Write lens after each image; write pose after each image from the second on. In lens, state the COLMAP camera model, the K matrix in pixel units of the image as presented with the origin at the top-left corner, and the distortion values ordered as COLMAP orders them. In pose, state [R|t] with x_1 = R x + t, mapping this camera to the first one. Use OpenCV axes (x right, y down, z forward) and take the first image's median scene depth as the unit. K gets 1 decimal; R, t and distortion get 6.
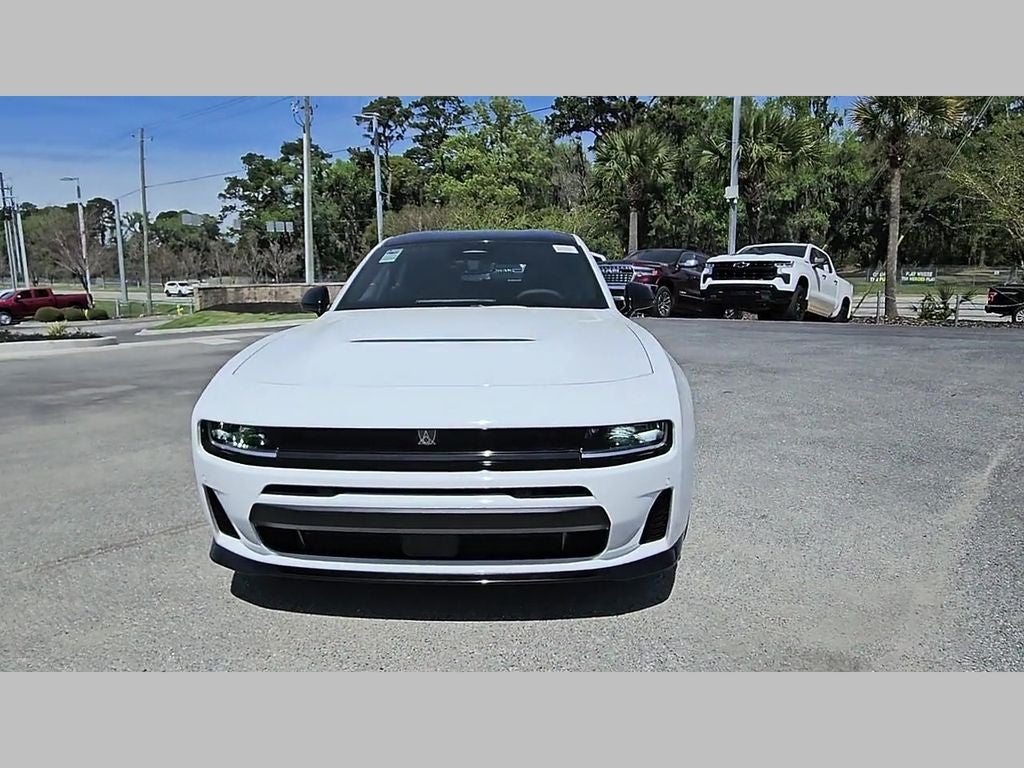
lens RADIAL K [[697.2, 0, 500.5], [0, 697.2, 386.6], [0, 0, 1]] dist [0.008150, -0.005184]
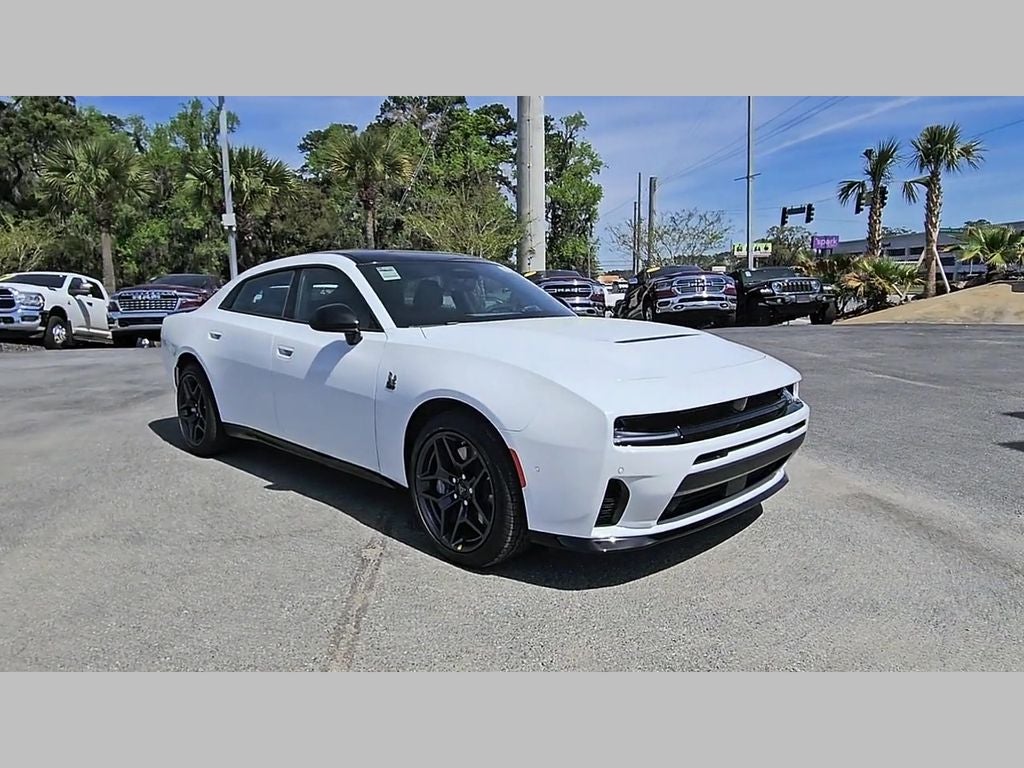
lens RADIAL K [[697.2, 0, 500.5], [0, 697.2, 386.6], [0, 0, 1]] dist [0.008150, -0.005184]
pose [[0.675046, -0.101198, 0.730802, -0.167644], [0.130555, 0.991301, 0.016675, -0.005063], [-0.726133, 0.084154, 0.682385, 0.047938]]
